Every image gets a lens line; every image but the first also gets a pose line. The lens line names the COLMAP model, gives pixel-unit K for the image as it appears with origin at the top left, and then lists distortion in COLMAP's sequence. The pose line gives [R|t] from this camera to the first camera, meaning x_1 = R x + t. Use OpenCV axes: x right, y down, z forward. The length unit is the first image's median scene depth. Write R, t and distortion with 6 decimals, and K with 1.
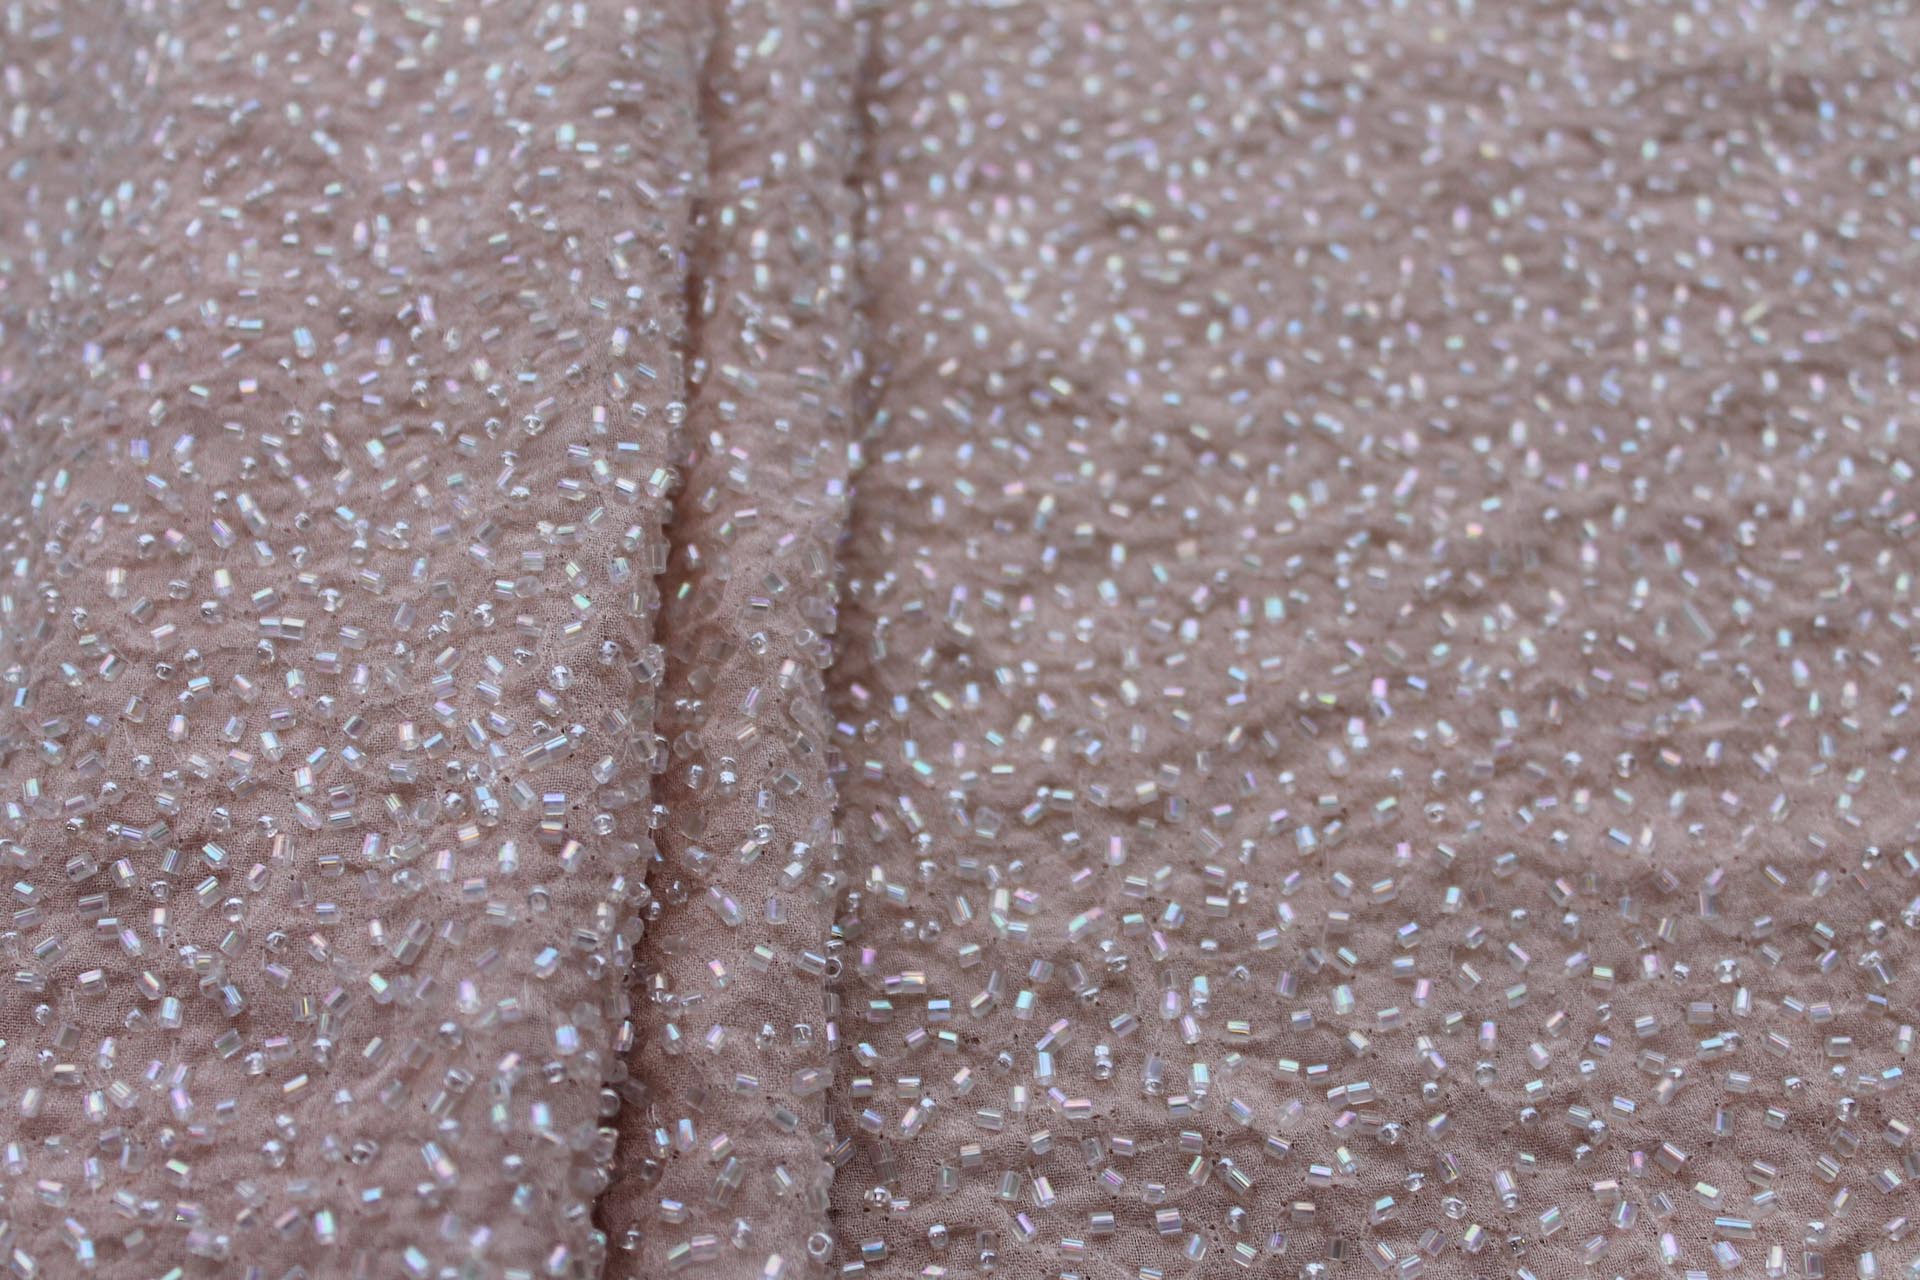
lens RADIAL K [[2855.5, 0, 960.9], [0, 2855.5, 642.5], [0, 0, 1]] dist [-0.055507, 0.000000]
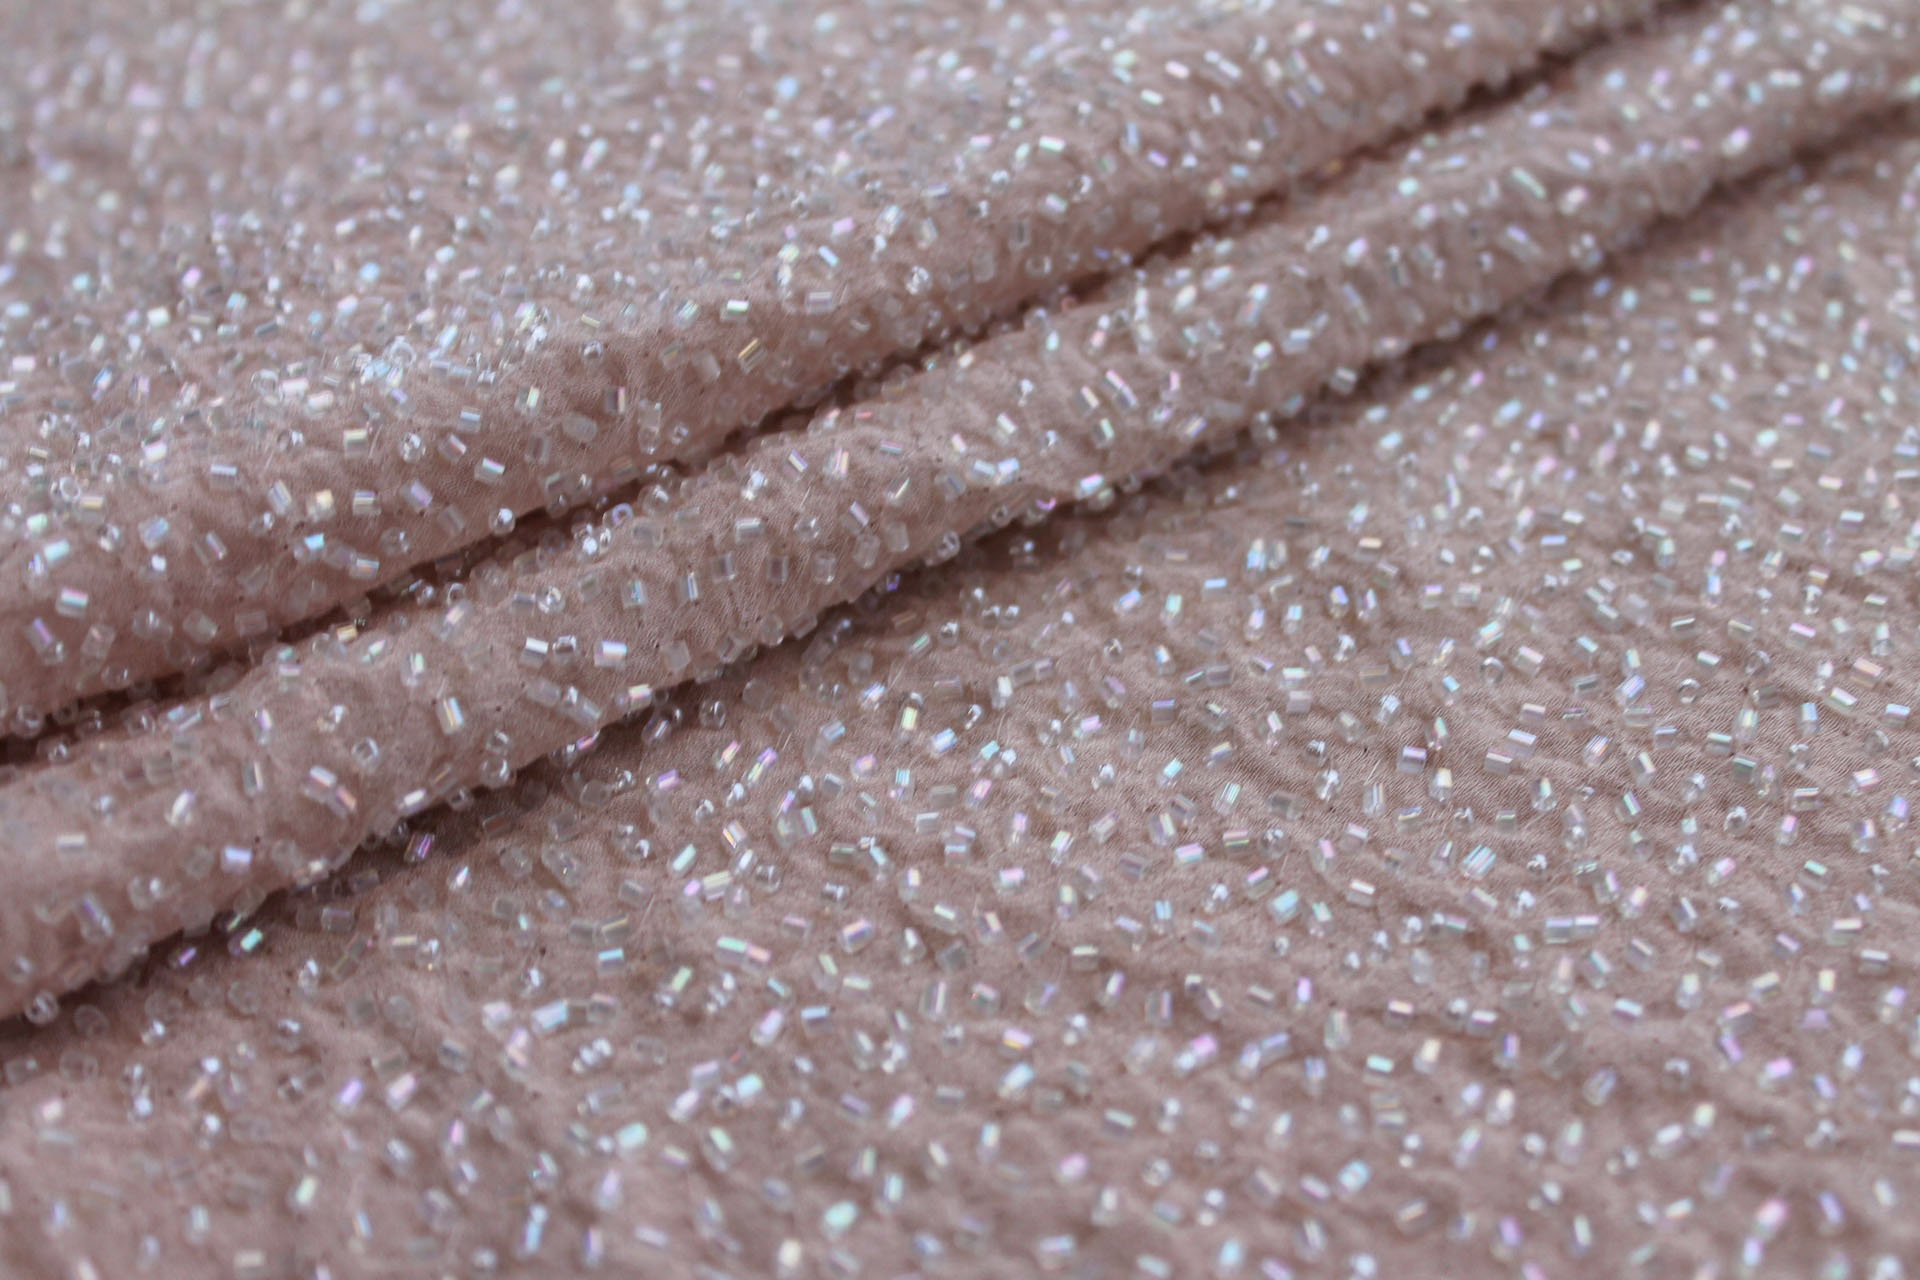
lens RADIAL K [[2855.5, 0, 962.1], [0, 2855.5, 637.9], [0, 0, 1]] dist [-0.055507, 0.000000]
pose [[0.570184, 0.508820, -0.644975, 0.515319], [-0.671679, 0.740783, -0.009388, 0.000544], [0.473010, 0.438569, 0.764146, 0.369952]]
